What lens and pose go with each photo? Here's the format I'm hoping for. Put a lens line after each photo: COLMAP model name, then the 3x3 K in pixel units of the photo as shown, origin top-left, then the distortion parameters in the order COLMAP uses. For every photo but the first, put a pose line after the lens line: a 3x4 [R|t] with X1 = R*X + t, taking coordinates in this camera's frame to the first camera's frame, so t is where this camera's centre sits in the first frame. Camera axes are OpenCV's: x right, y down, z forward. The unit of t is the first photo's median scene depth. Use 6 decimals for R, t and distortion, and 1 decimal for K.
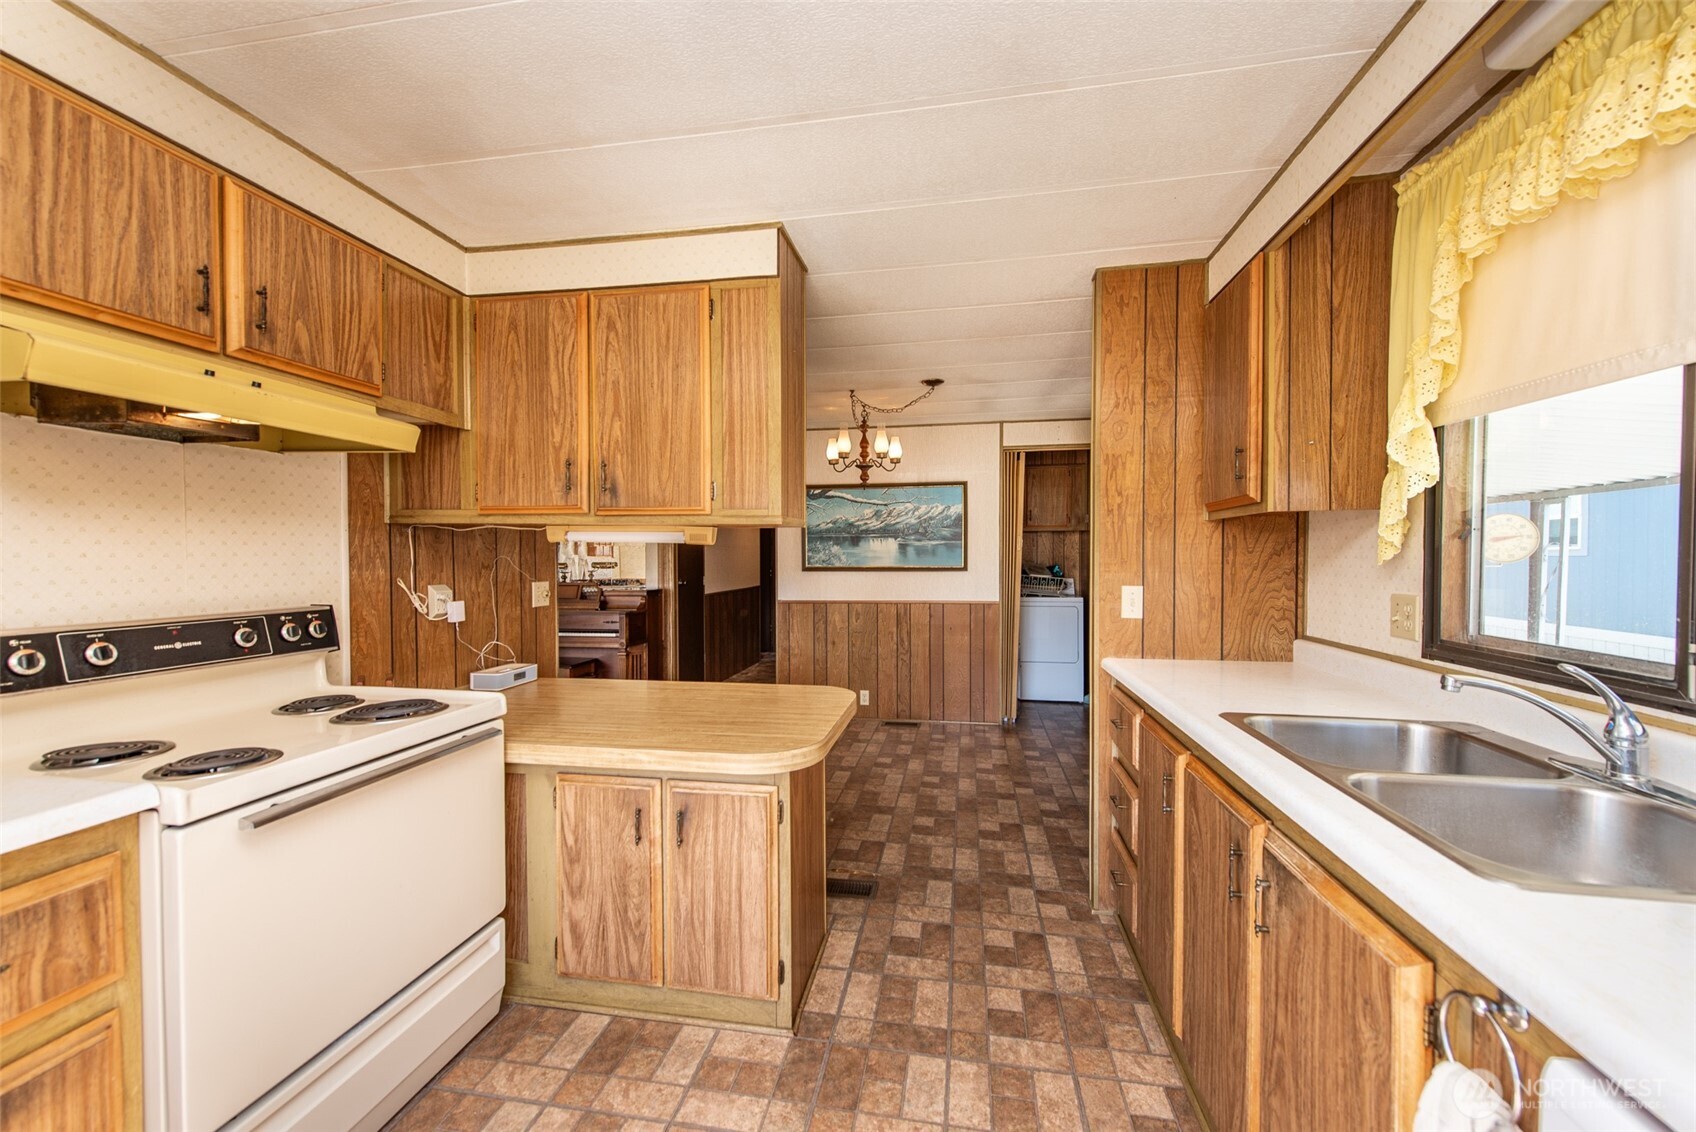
lens RADIAL K [[660.1, 0, 840.3], [0, 660.1, 569.5], [0, 0, 1]] dist [0.007183, -0.005543]
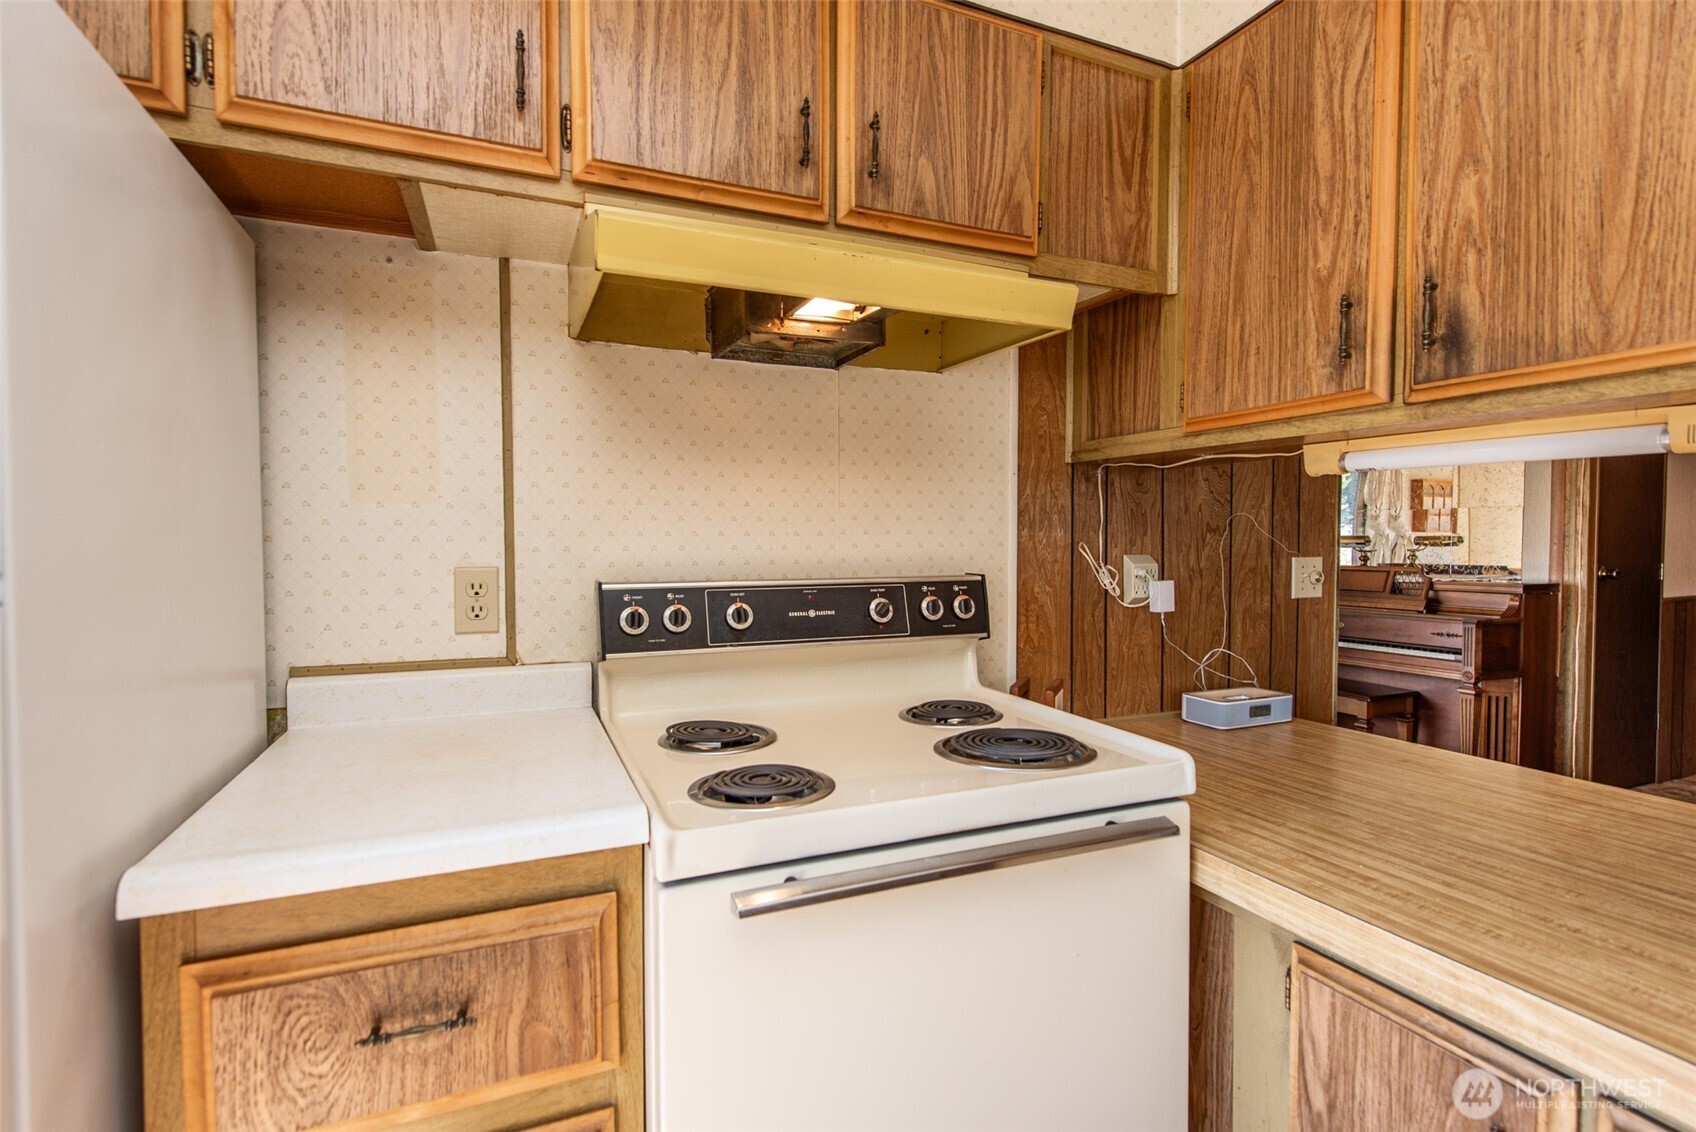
lens RADIAL K [[816.7, 0, 848.0], [0, 816.7, 566.0], [0, 0, 1]] dist [0.019796, -0.011379]
pose [[0.566518, 0.029580, -0.823519, -0.117019], [-0.017096, 0.999562, 0.024142, 0.024320], [0.823872, 0.000401, 0.566775, 0.360420]]
